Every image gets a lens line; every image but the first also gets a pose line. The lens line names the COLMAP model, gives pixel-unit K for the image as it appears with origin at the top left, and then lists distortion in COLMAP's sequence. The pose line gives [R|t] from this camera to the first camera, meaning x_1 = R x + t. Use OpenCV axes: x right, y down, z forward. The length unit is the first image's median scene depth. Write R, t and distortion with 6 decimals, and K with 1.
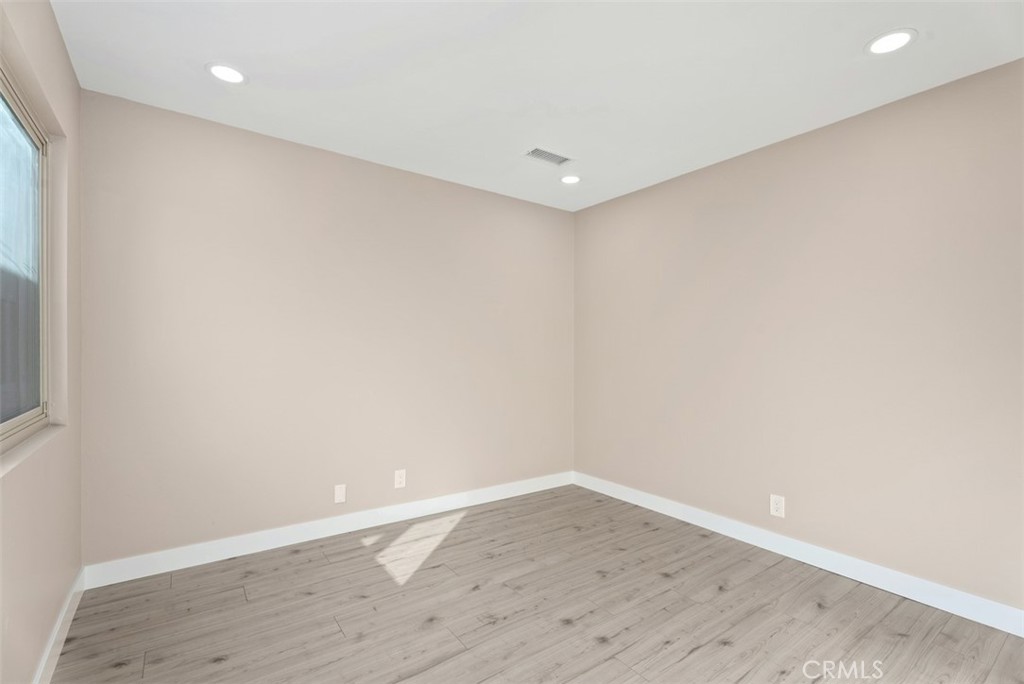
lens RADIAL K [[459.5, 0, 511.8], [0, 459.5, 346.9], [0, 0, 1]] dist [0.001643, 0.000080]
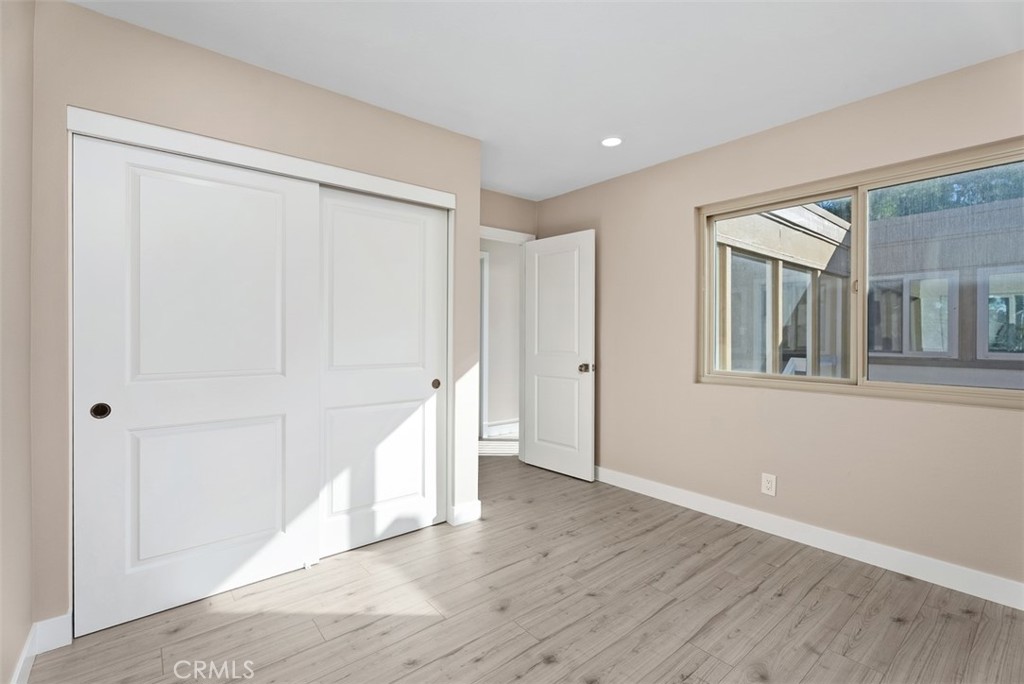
lens RADIAL K [[459.5, 0, 512.0], [0, 459.5, 340.5], [0, 0, 1]] dist [0.001643, 0.000080]
pose [[-0.998114, -0.011143, -0.060370, 0.342611], [-0.011030, 0.999937, -0.002212, 0.023594], [0.060391, -0.001542, -0.998174, 1.950230]]
